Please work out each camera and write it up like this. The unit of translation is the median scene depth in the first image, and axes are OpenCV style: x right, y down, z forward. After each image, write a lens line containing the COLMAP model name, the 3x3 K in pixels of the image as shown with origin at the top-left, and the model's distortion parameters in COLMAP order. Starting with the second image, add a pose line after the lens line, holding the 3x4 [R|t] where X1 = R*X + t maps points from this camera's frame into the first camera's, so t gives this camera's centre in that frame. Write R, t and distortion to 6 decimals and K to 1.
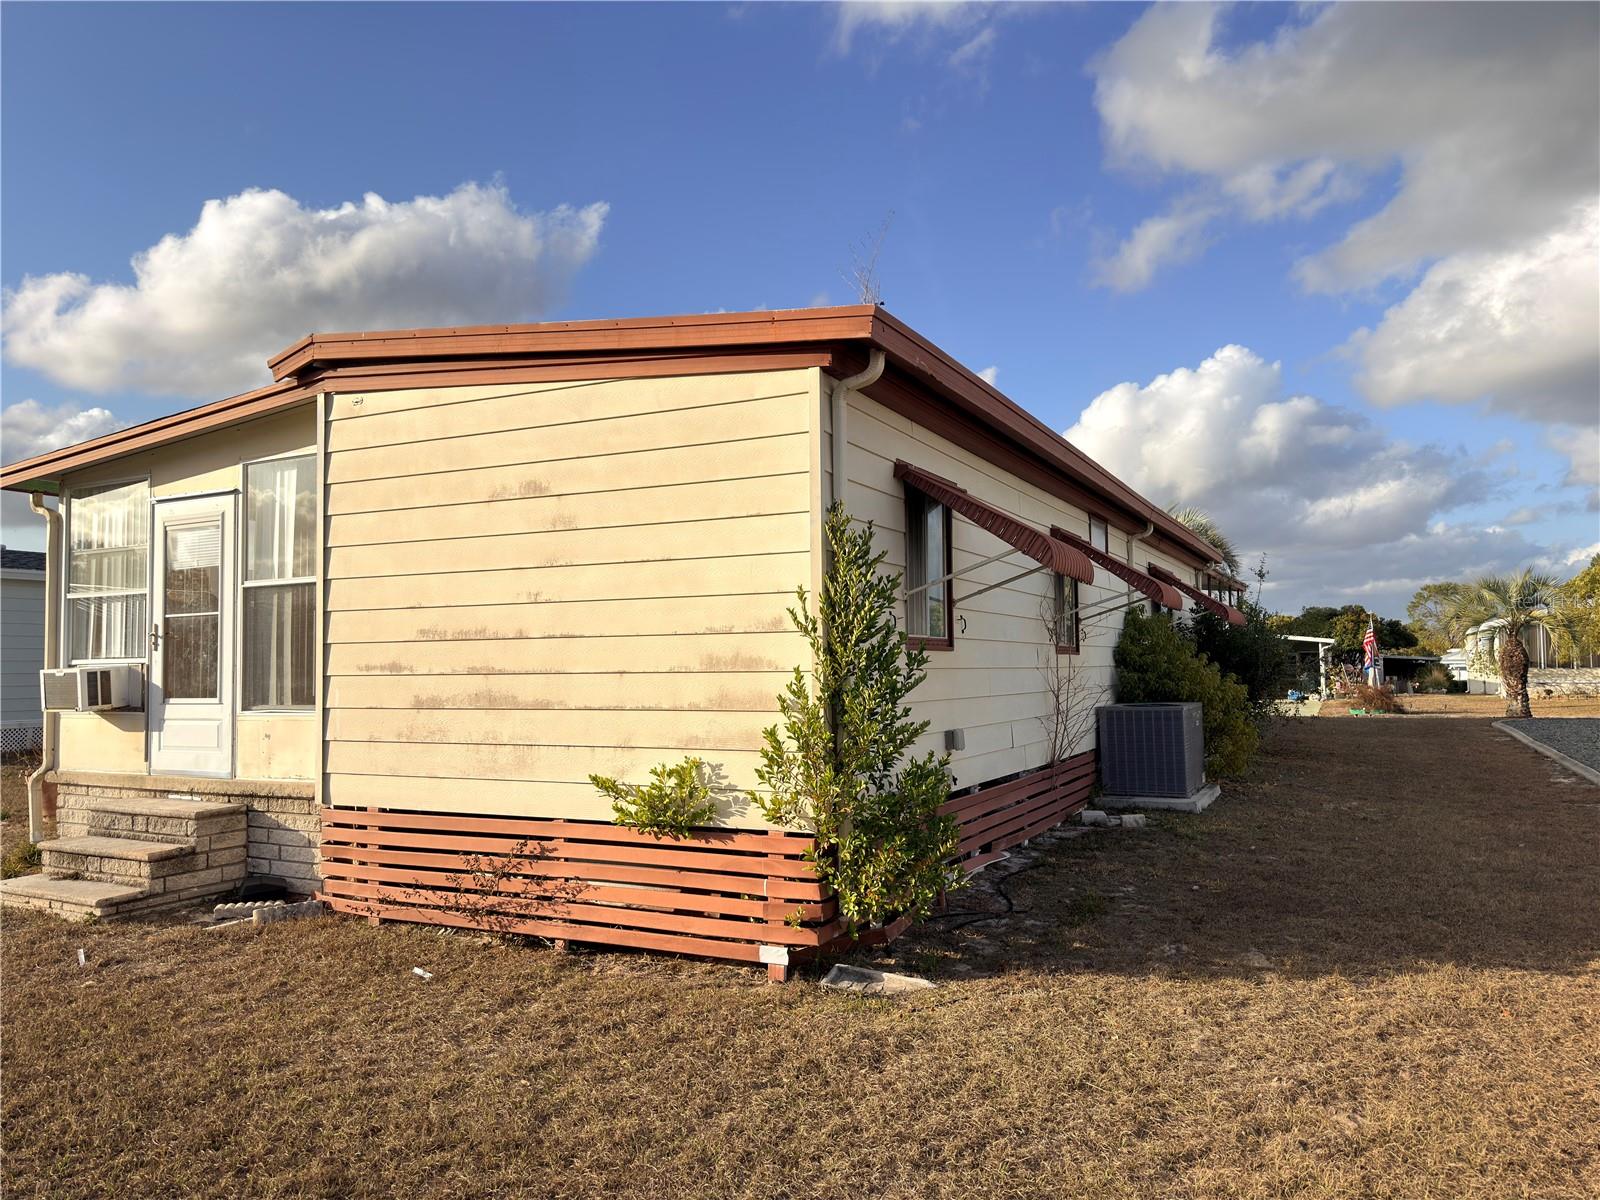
lens RADIAL K [[1120.9, 0, 795.9], [0, 1120.9, 598.0], [0, 0, 1]] dist [0.129176, -0.226001]
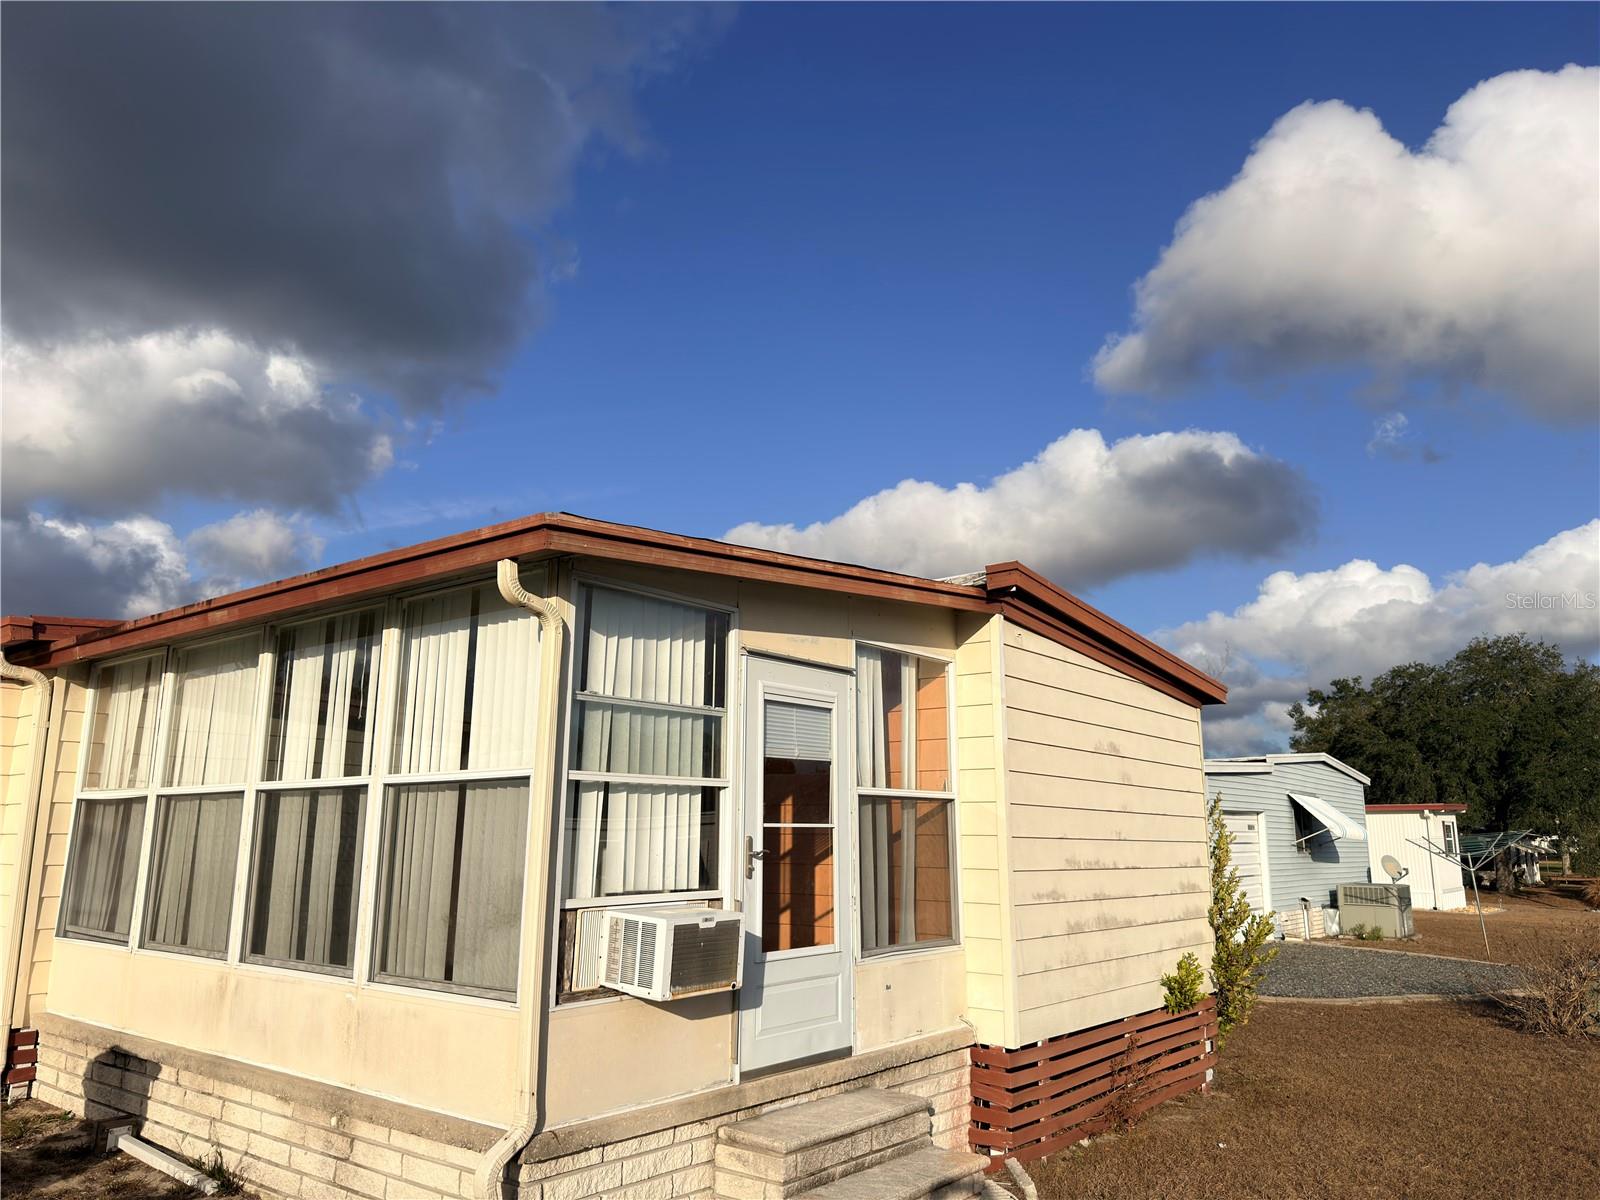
lens RADIAL K [[1120.9, 0, 795.9], [0, 1120.9, 598.0], [0, 0, 1]] dist [0.129176, -0.226001]
pose [[0.199650, 0.221587, 0.954484, -1.268861], [-0.060961, 0.975017, -0.213602, 0.026965], [-0.977969, -0.015541, 0.208170, 0.877193]]
